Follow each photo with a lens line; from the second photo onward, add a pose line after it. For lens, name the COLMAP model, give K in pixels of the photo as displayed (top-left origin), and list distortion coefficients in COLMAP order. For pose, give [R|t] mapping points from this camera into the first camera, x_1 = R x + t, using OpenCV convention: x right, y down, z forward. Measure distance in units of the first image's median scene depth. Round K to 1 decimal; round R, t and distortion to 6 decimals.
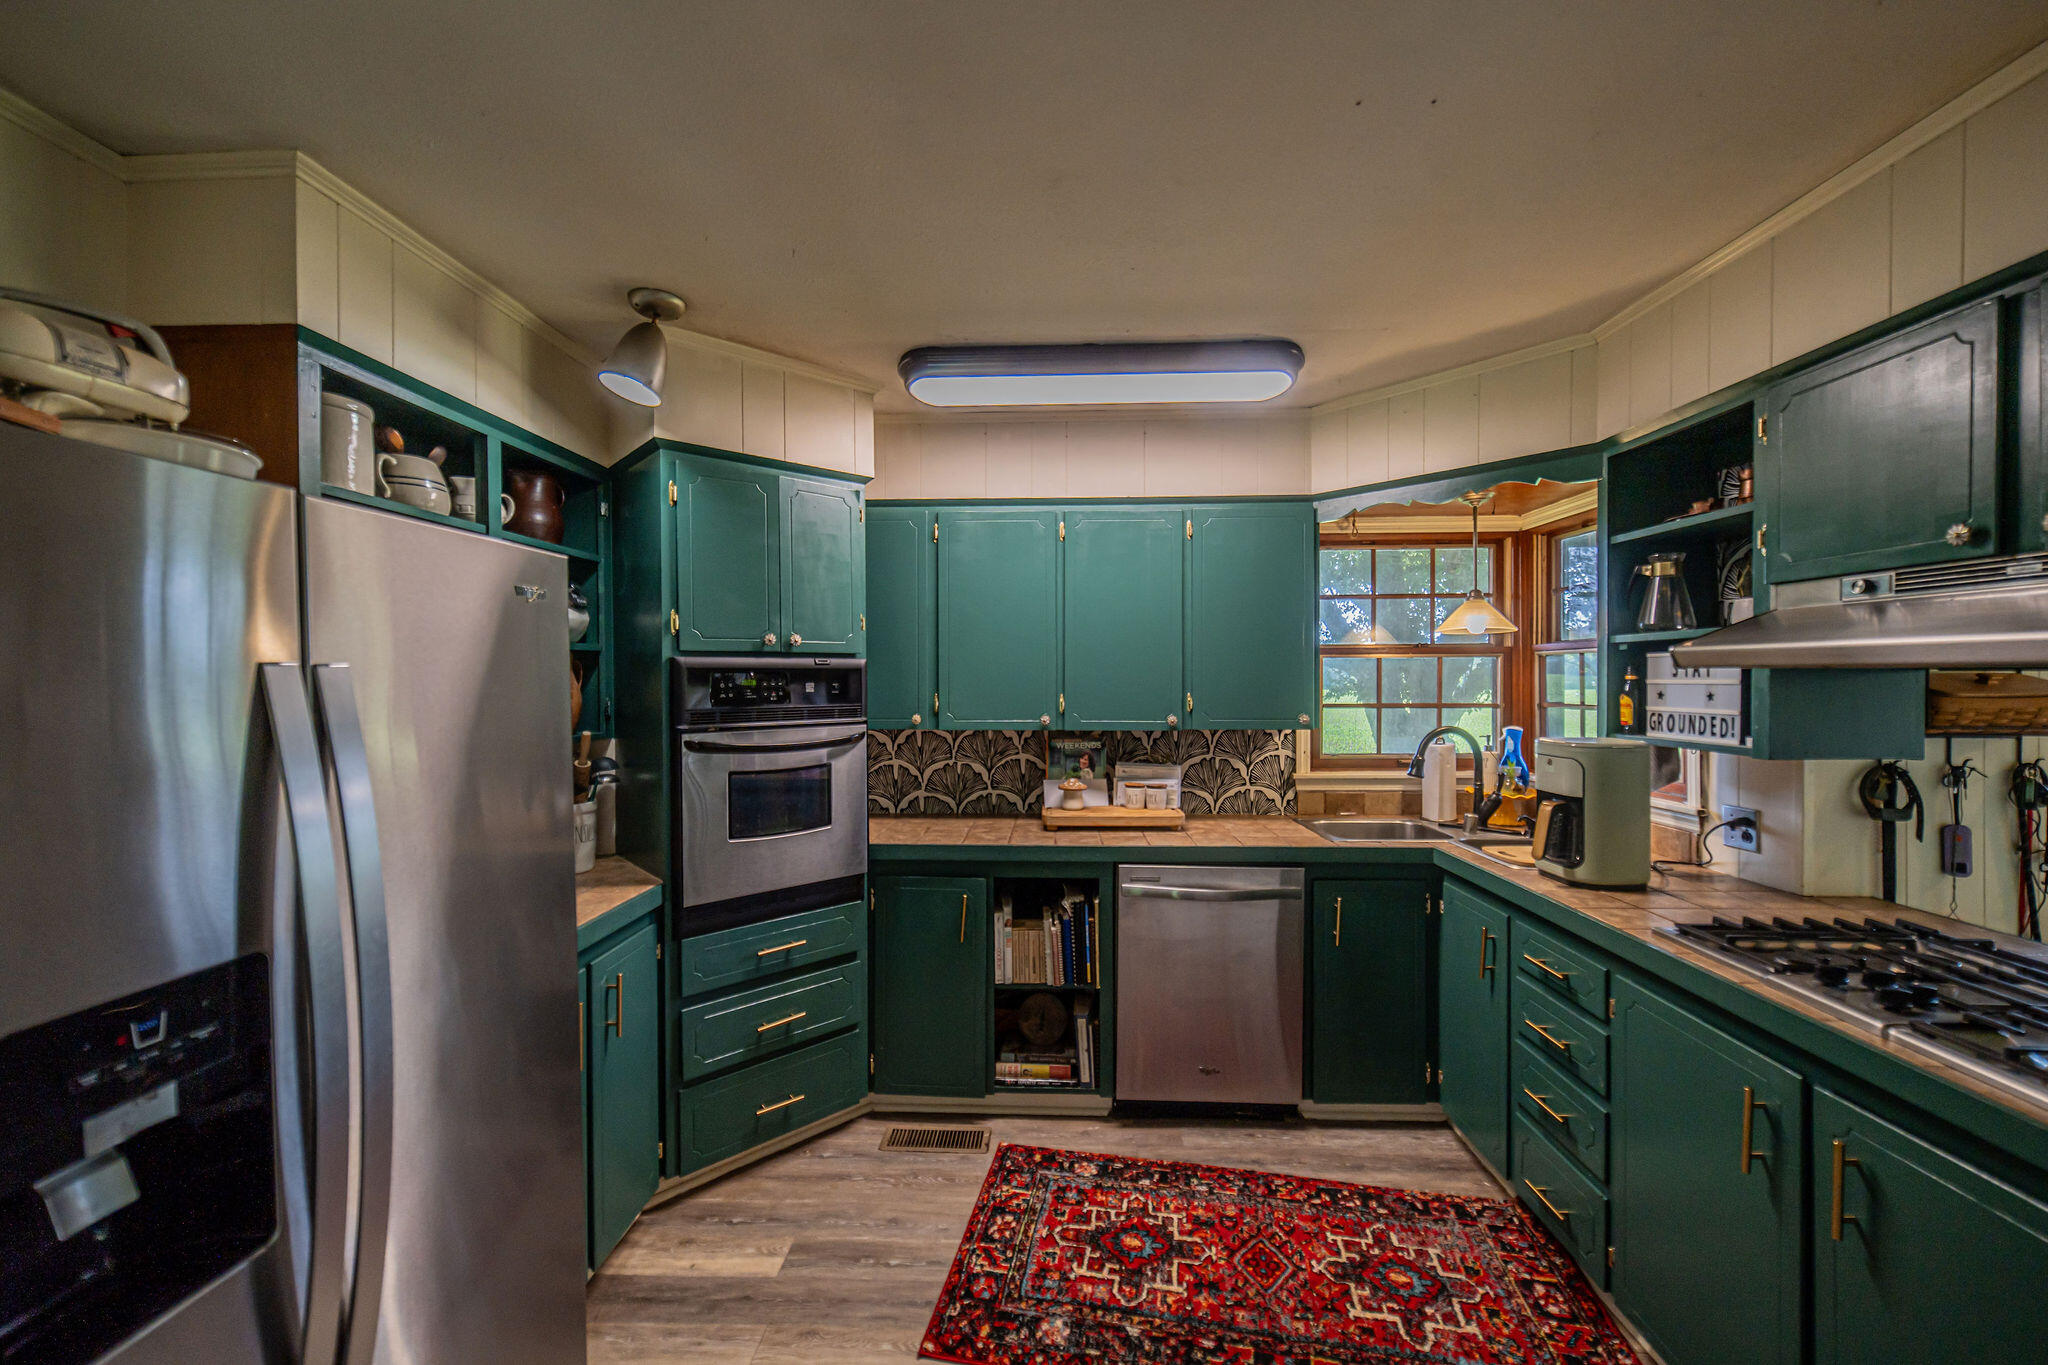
lens RADIAL K [[805.5, 0, 1020.8], [0, 805.5, 688.0], [0, 0, 1]] dist [-0.002770, 0.002612]
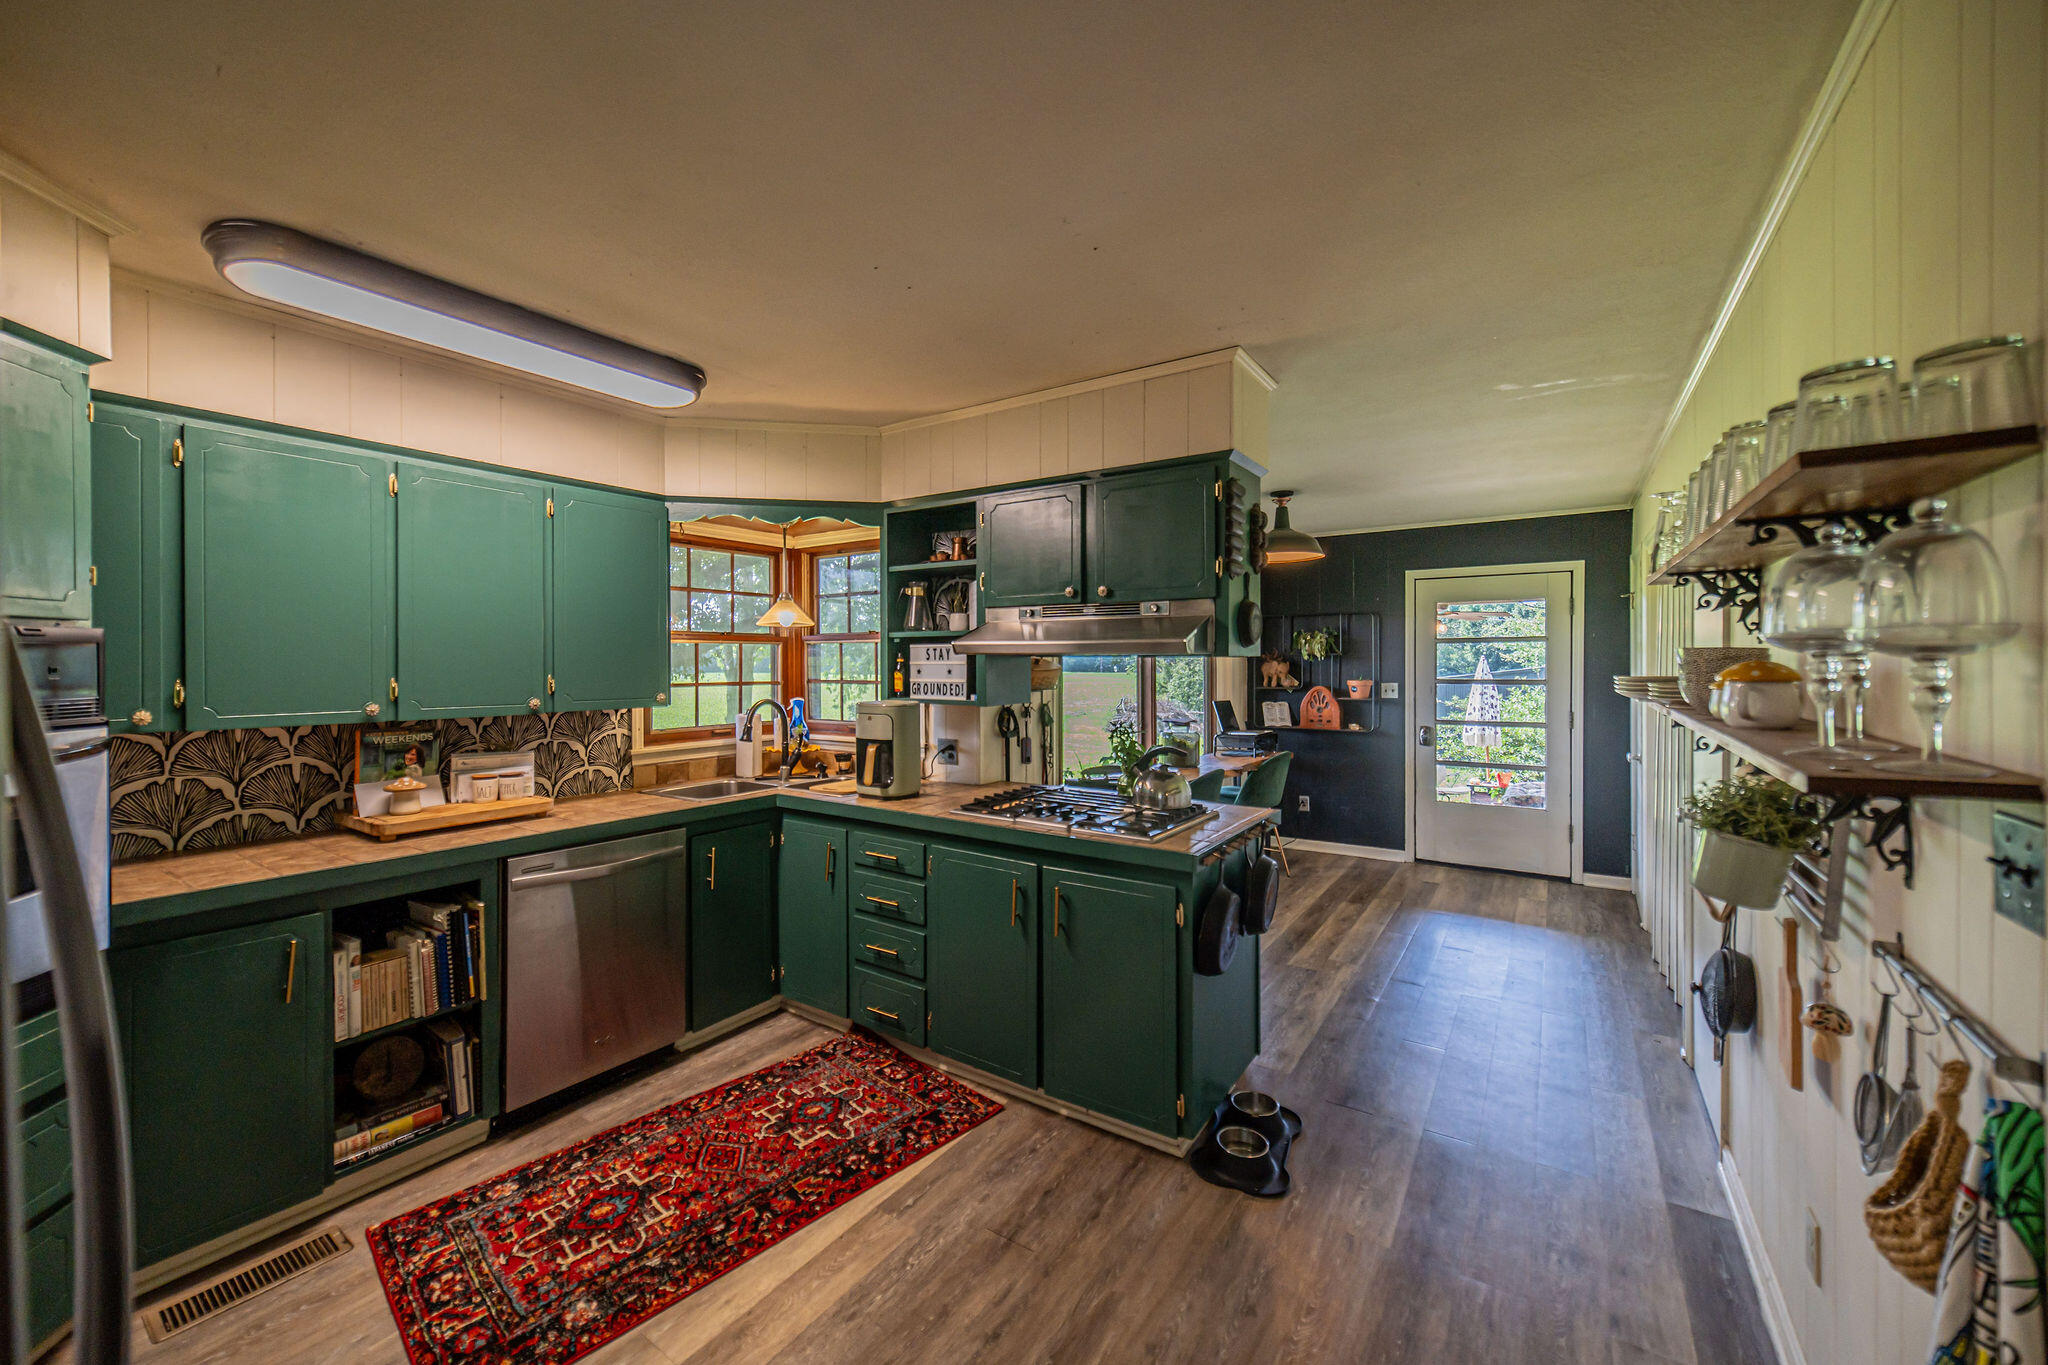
lens RADIAL K [[805.5, 0, 1012.0], [0, 805.5, 666.7], [0, 0, 1]] dist [-0.002770, 0.002612]
pose [[0.527388, -0.002760, 0.849620, -0.390121], [0.009752, 0.999949, -0.002805, 0.005044], [-0.849569, 0.009765, 0.527387, 0.010124]]
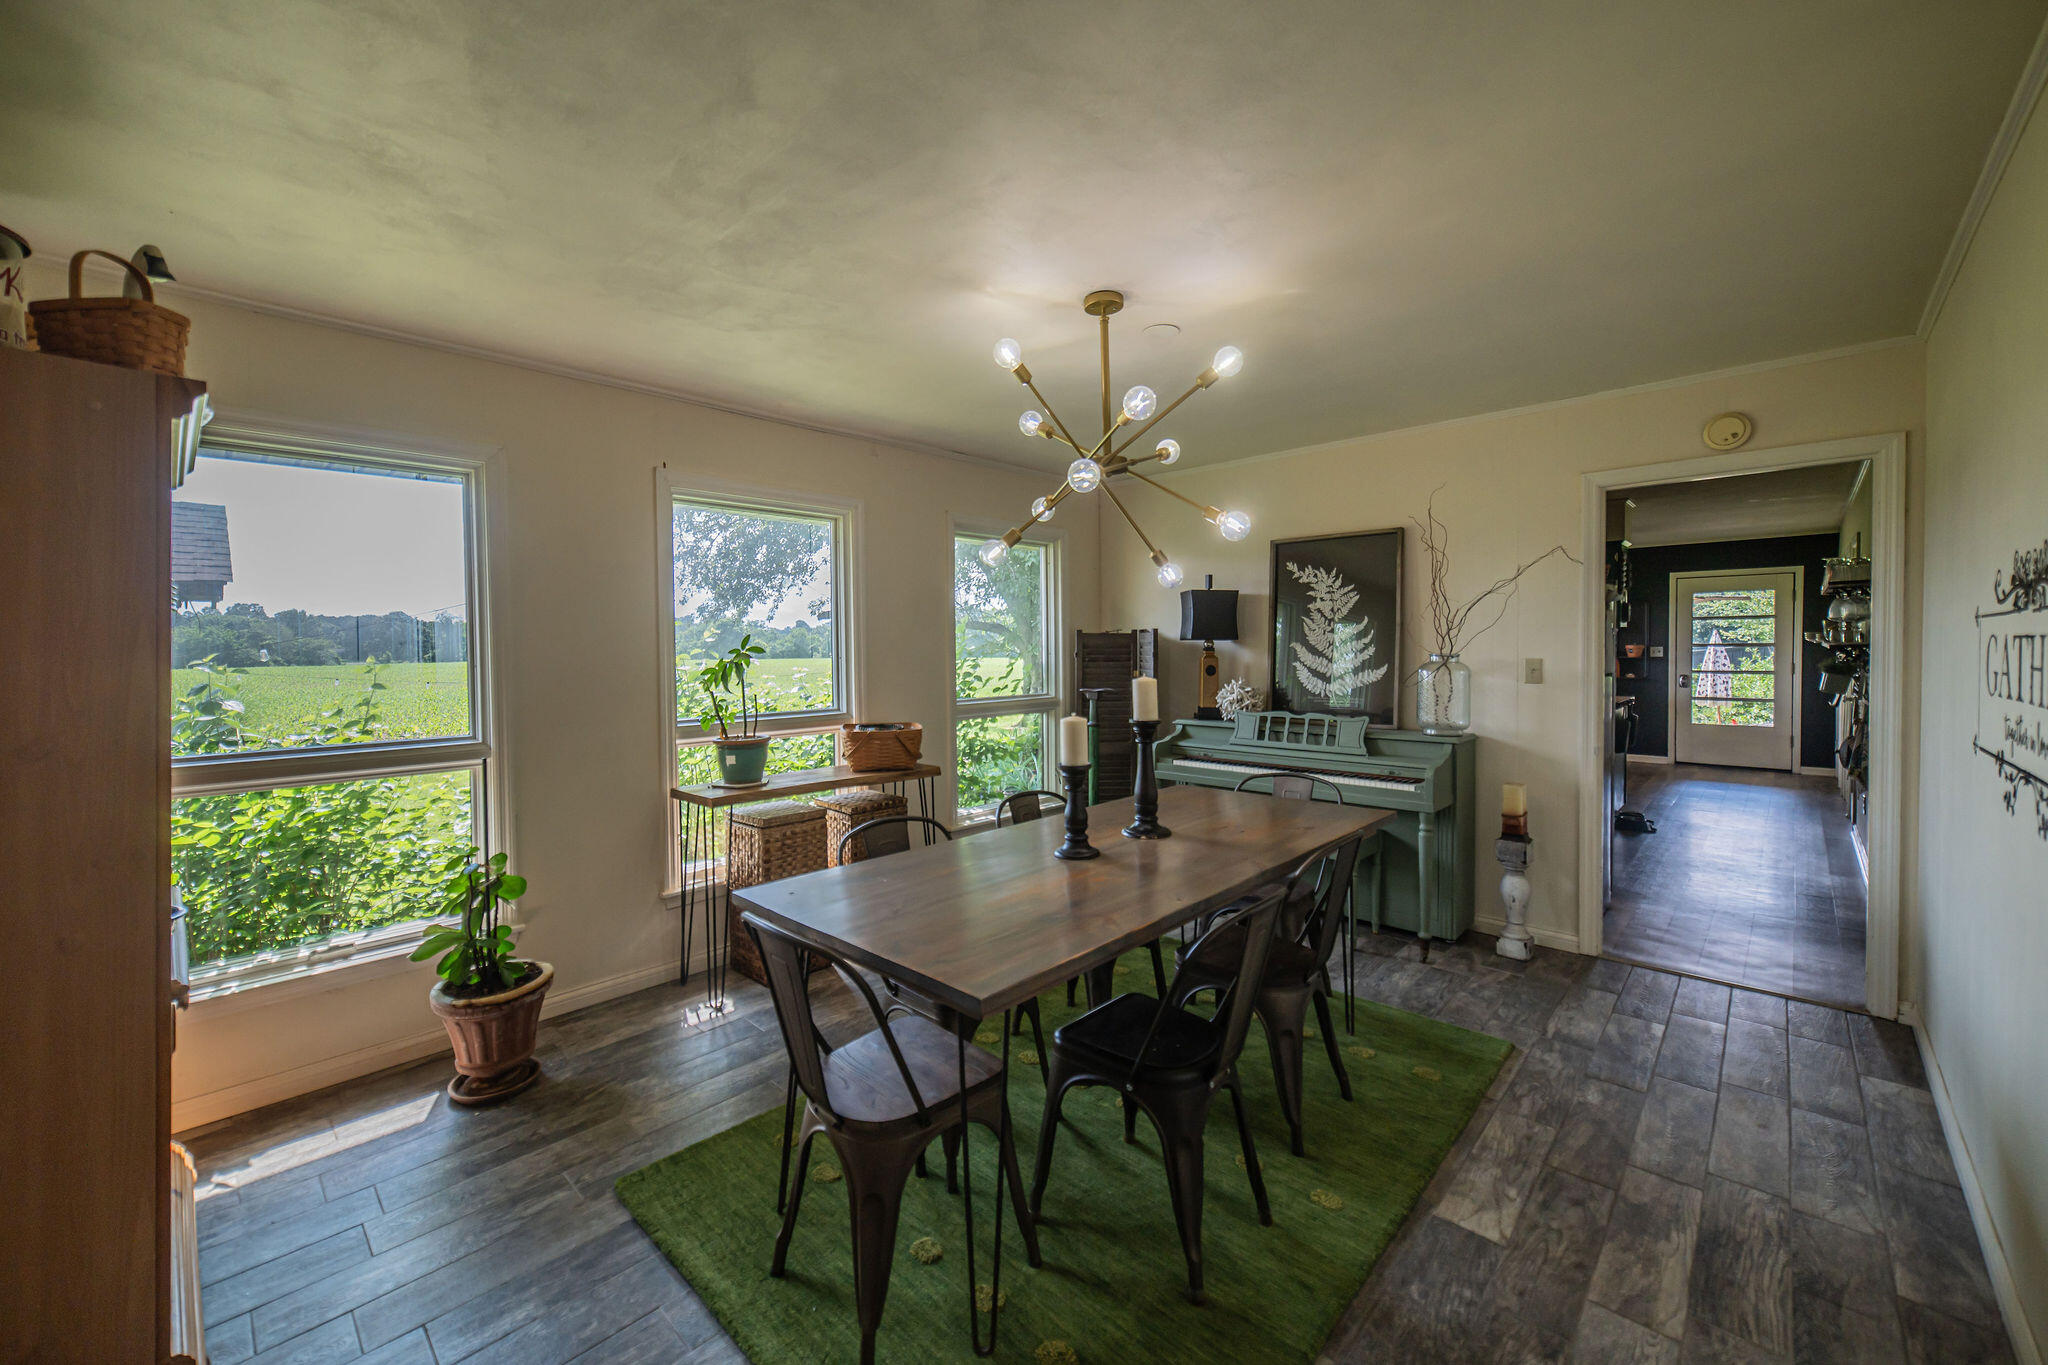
lens RADIAL K [[805.5, 0, 1015.1], [0, 805.5, 657.9], [0, 0, 1]] dist [-0.002770, 0.002612]
pose [[0.664953, -0.012620, 0.746779, -2.399703], [0.011585, 0.999911, 0.006582, 0.049922], [-0.746796, 0.004275, 0.665040, 0.064131]]
